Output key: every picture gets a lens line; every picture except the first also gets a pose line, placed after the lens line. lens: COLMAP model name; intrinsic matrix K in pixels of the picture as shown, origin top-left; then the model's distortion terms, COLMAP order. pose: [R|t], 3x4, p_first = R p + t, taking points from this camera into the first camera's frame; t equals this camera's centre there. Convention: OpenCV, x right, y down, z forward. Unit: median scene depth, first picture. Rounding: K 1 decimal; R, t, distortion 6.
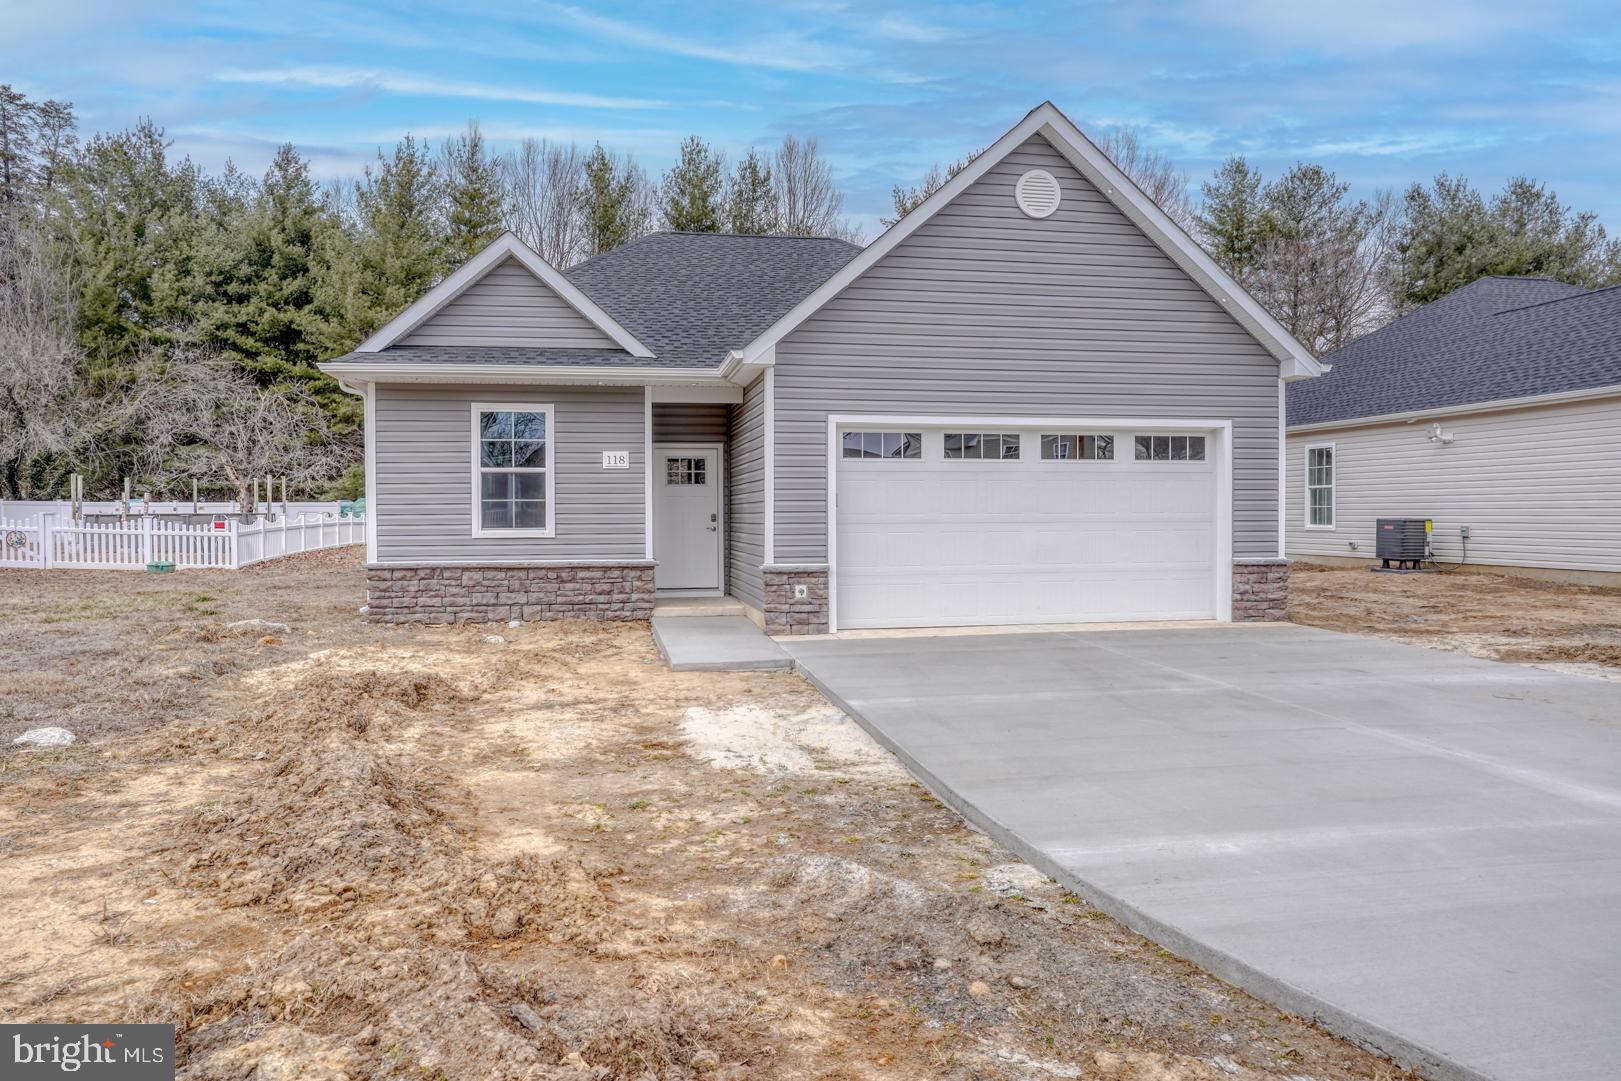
lens RADIAL K [[1098.9, 0, 810.5], [0, 1098.9, 540.5], [0, 0, 1]] dist [-0.028686, 0.051314]
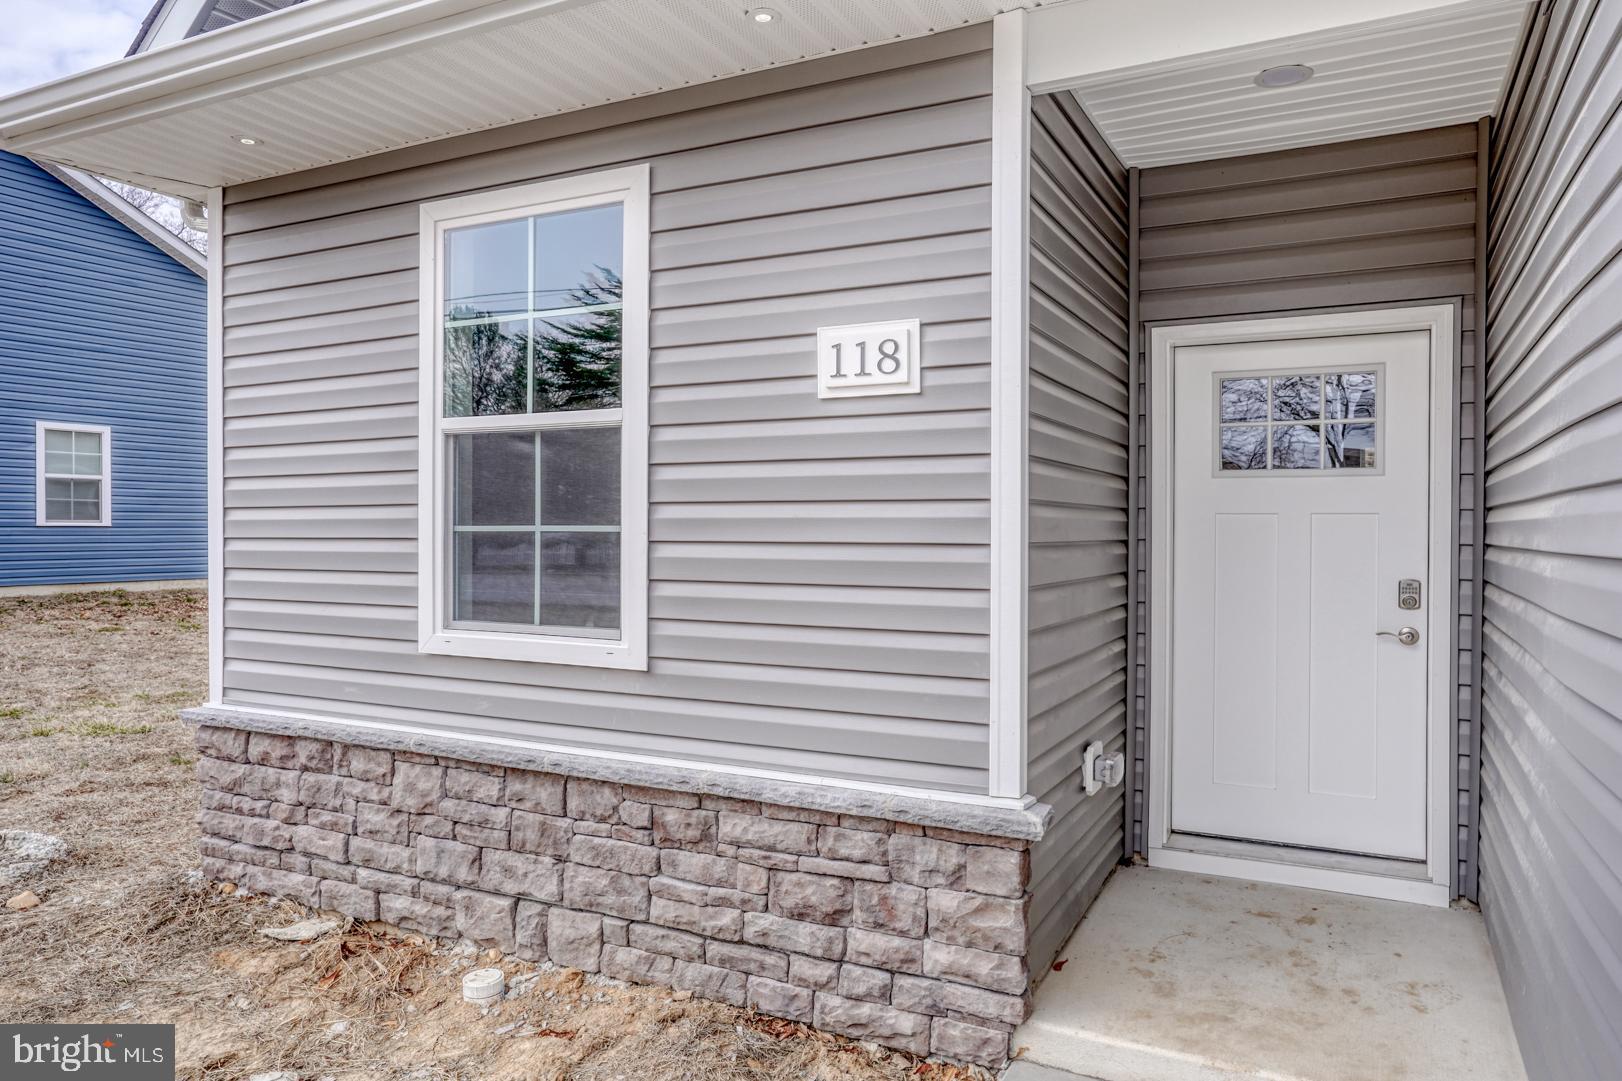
lens RADIAL K [[1159.9, 0, 684.1], [0, 1159.9, 536.0], [0, 0, 1]] dist [-0.009005, -0.000257]
pose [[0.752373, 0.011383, -0.658639, -0.043464], [-0.023330, 0.999684, -0.009374, -0.032768], [0.658324, 0.022419, 0.752401, 0.798328]]
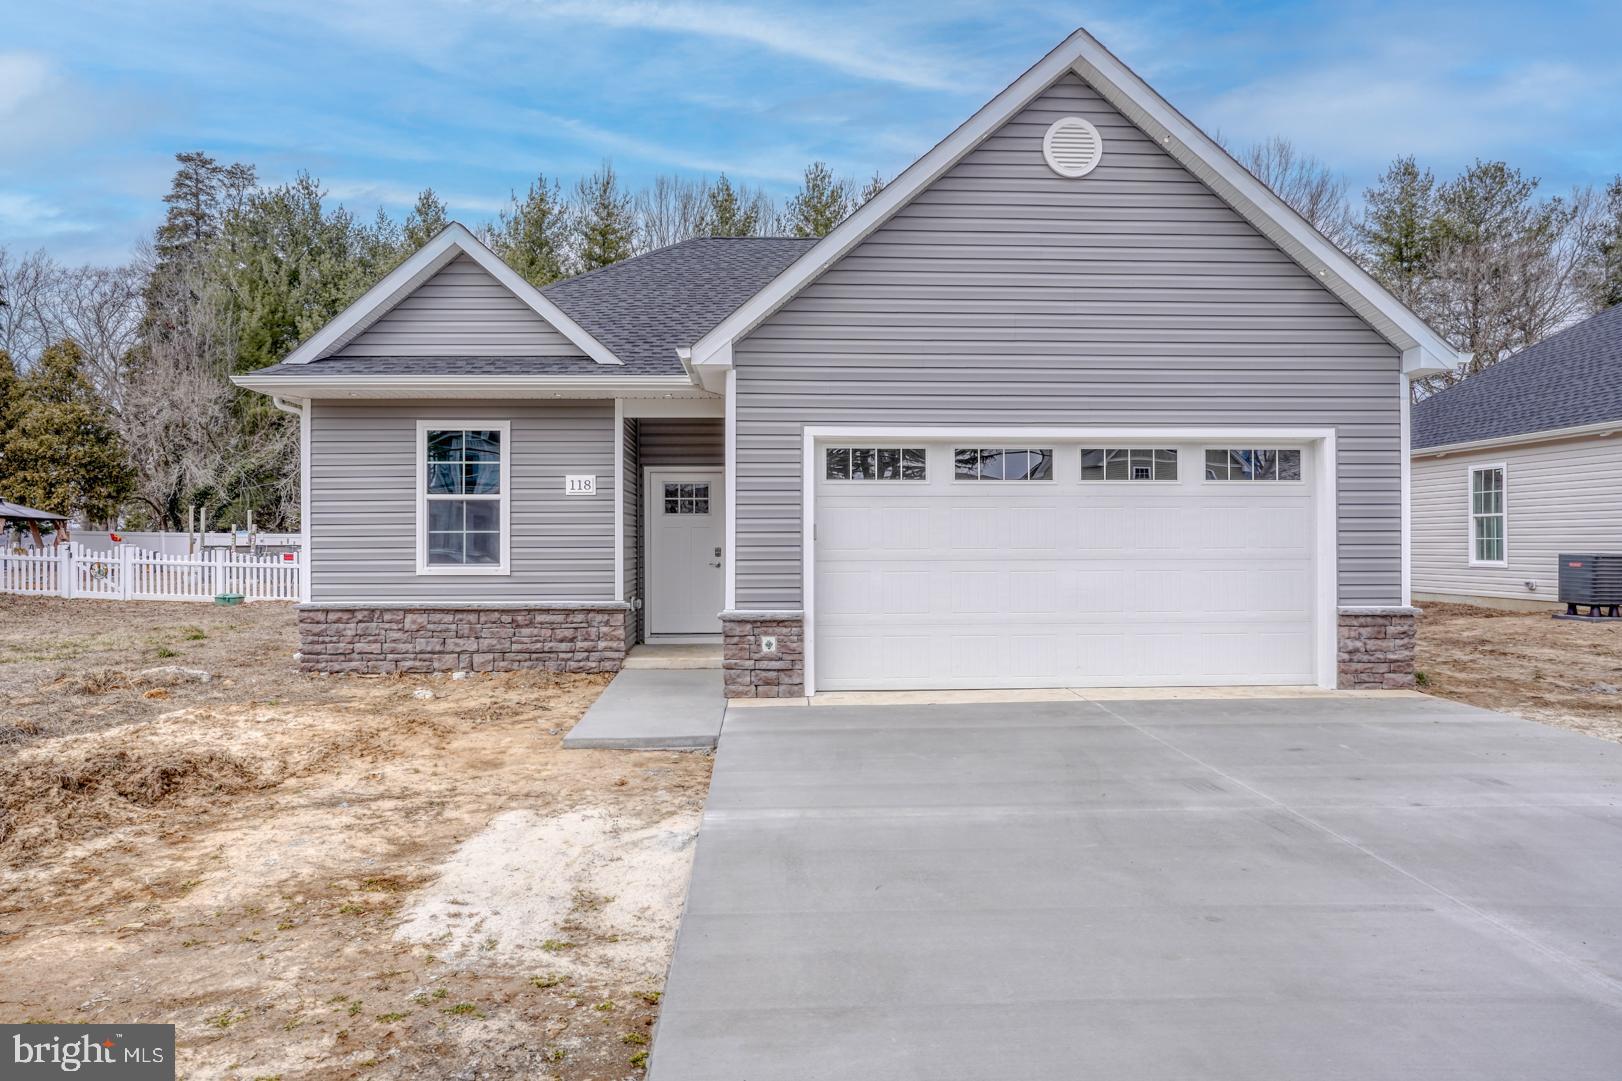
lens RADIAL K [[1104.4, 0, 800.6], [0, 1104.4, 546.4], [0, 0, 1]] dist [-0.032161, 0.058107]
pose [[0.990438, 0.001407, -0.137948, 0.113361], [-0.004591, 0.999730, -0.022767, -0.006569], [0.137879, 0.023183, 0.990178, 0.173334]]
